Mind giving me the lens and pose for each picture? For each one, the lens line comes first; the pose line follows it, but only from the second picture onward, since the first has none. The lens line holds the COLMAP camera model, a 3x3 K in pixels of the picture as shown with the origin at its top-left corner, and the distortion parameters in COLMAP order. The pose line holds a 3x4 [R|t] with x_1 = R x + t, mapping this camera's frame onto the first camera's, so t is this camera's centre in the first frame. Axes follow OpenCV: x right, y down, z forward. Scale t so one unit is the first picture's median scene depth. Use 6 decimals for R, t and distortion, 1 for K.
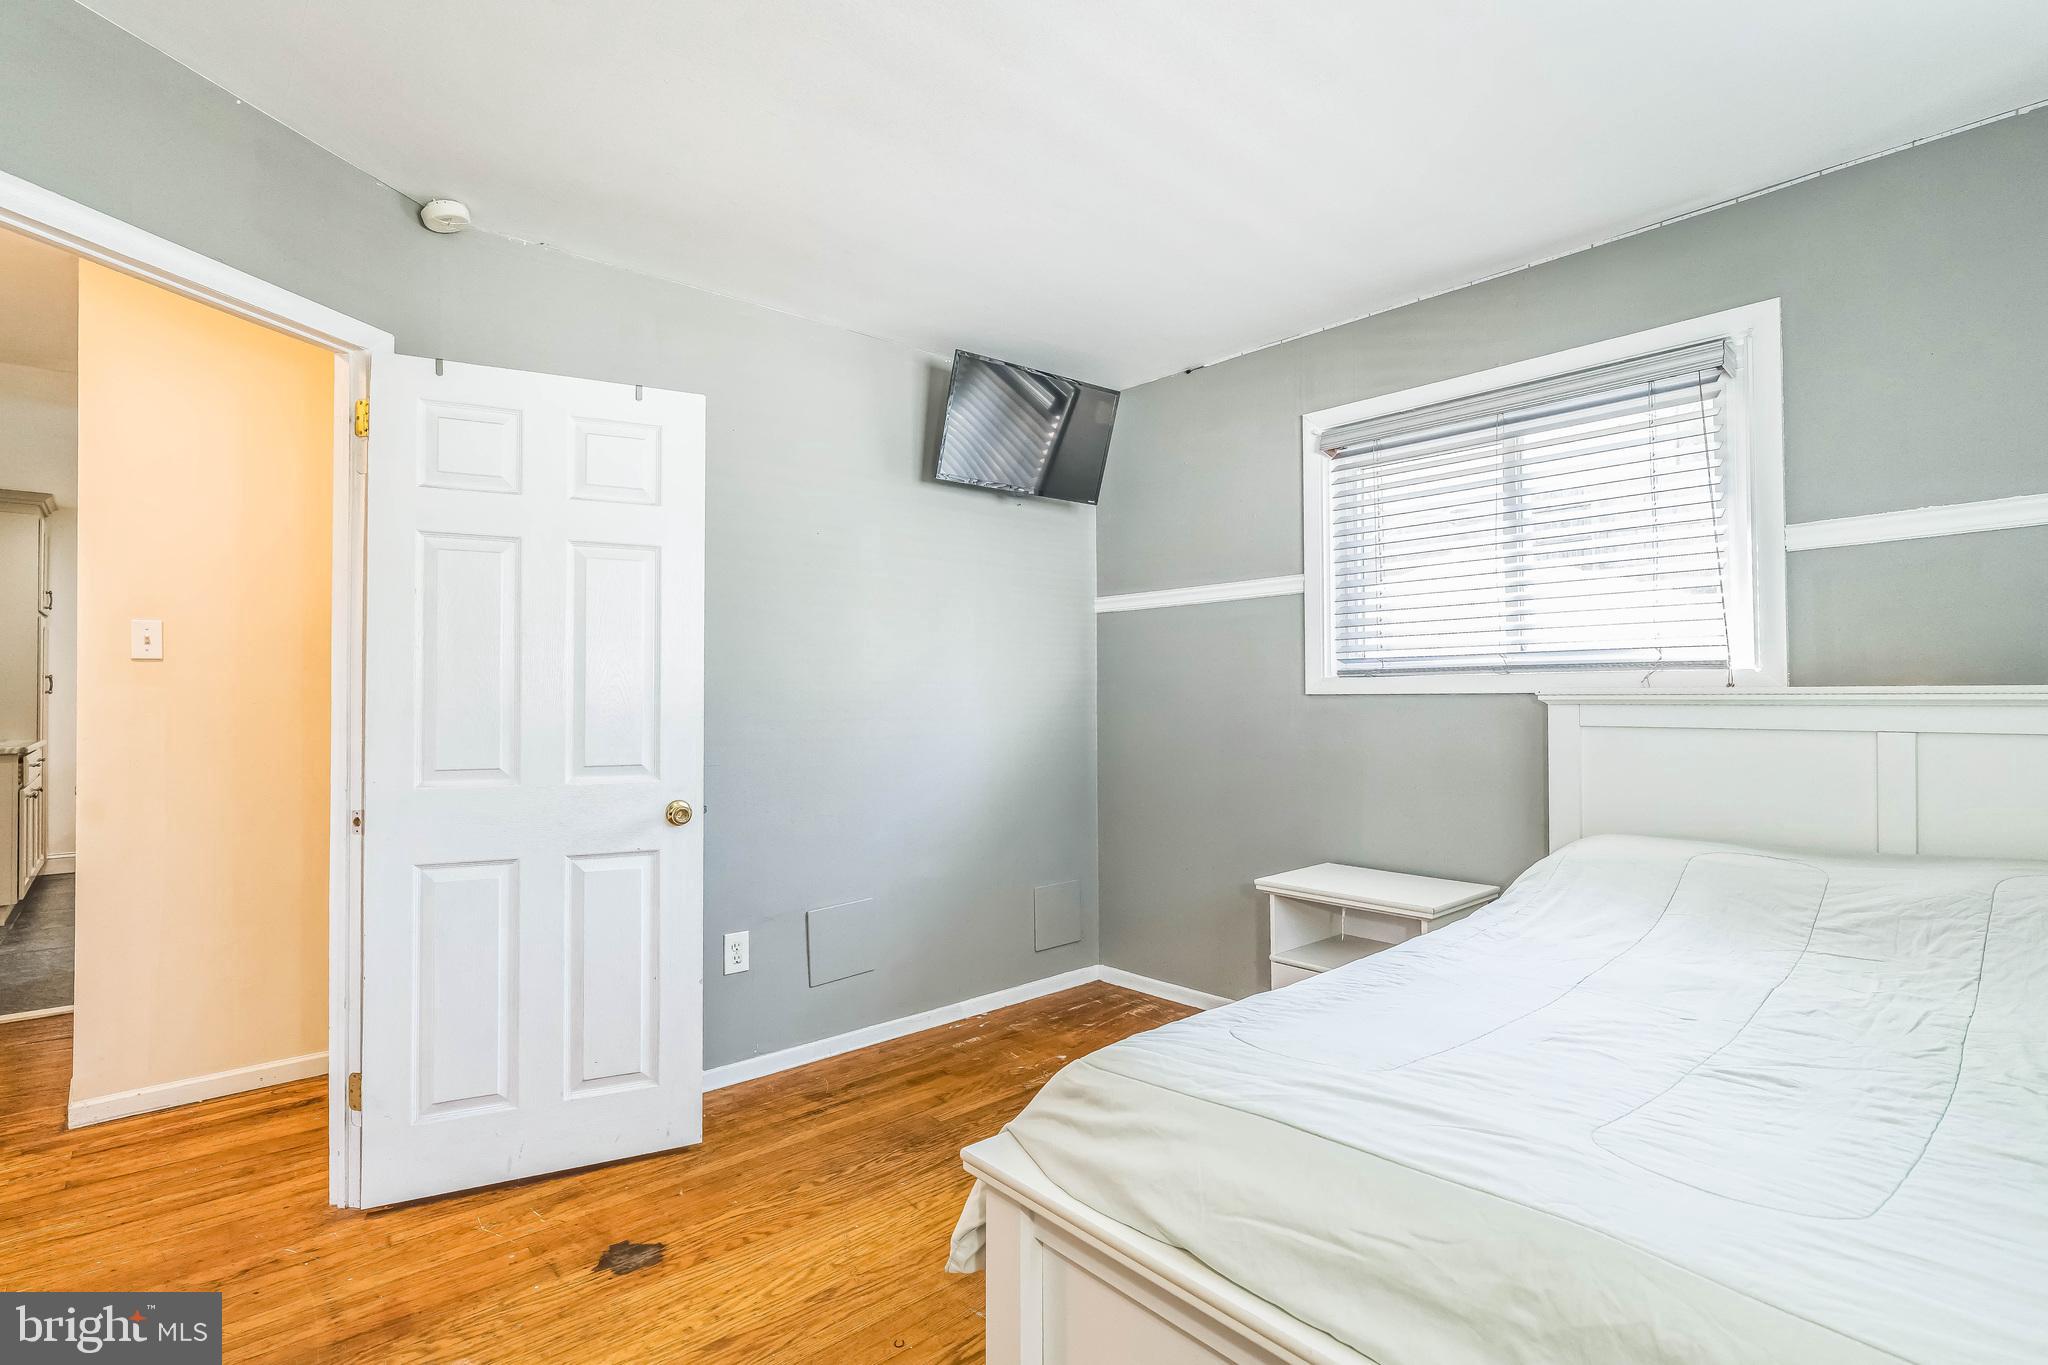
lens RADIAL K [[1014.0, 0, 1024.0], [0, 1014.0, 682.5], [0, 0, 1]] dist [-0.003254, -0.000289]
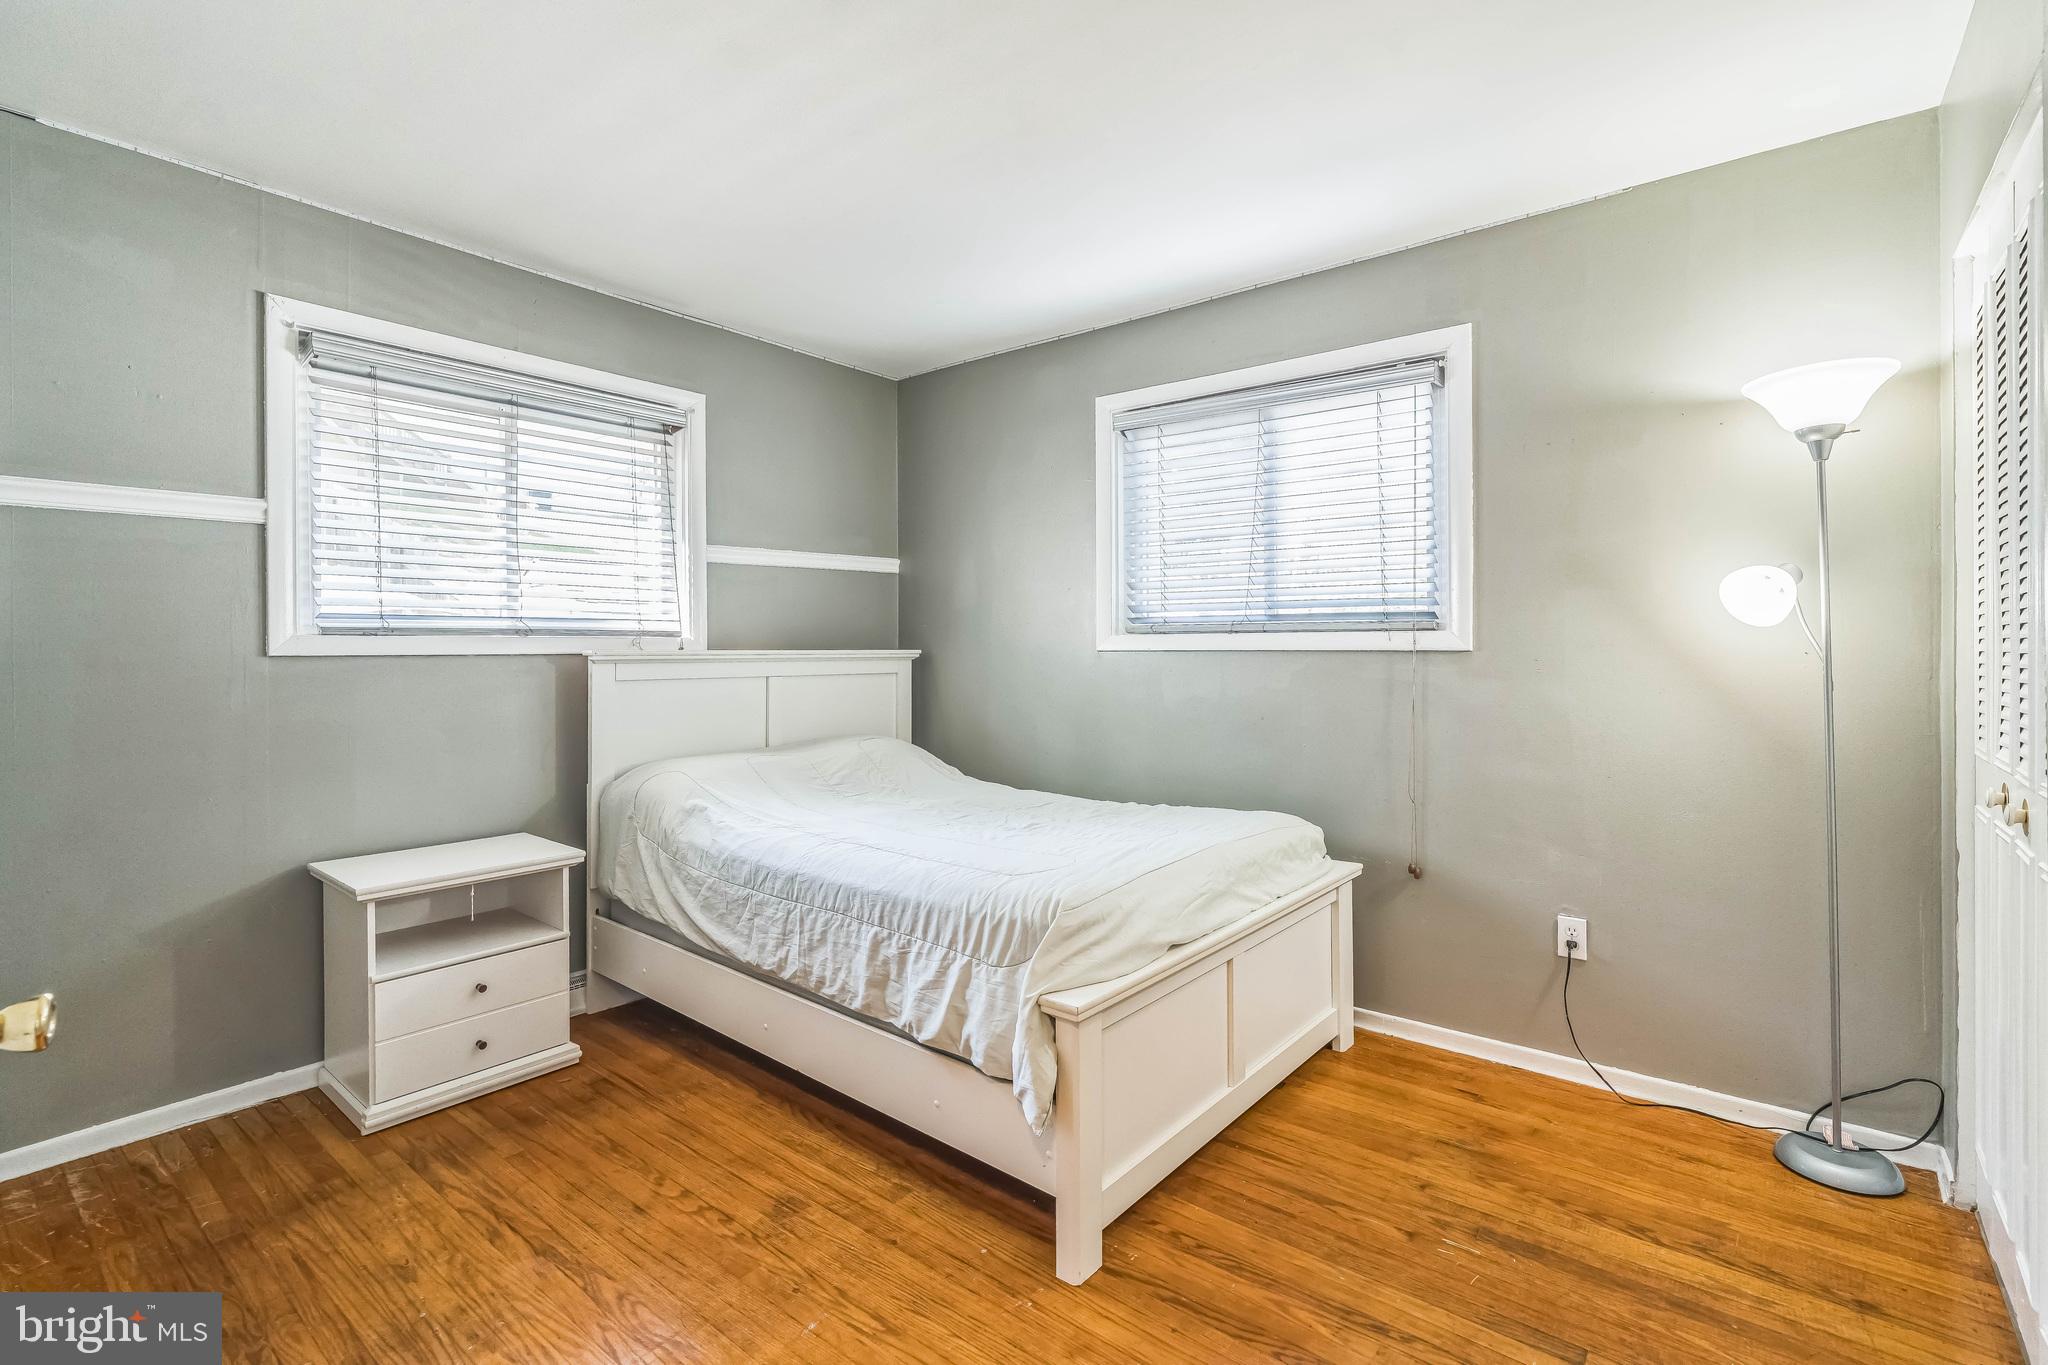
lens RADIAL K [[942.6, 0, 1019.3], [0, 942.6, 662.9], [0, 0, 1]] dist [-0.005885, 0.000003]
pose [[-0.174863, -0.003320, 0.984587, -0.676255], [-0.004324, 0.999987, 0.002604, 0.016109], [-0.984583, -0.003802, -0.174875, 0.719783]]
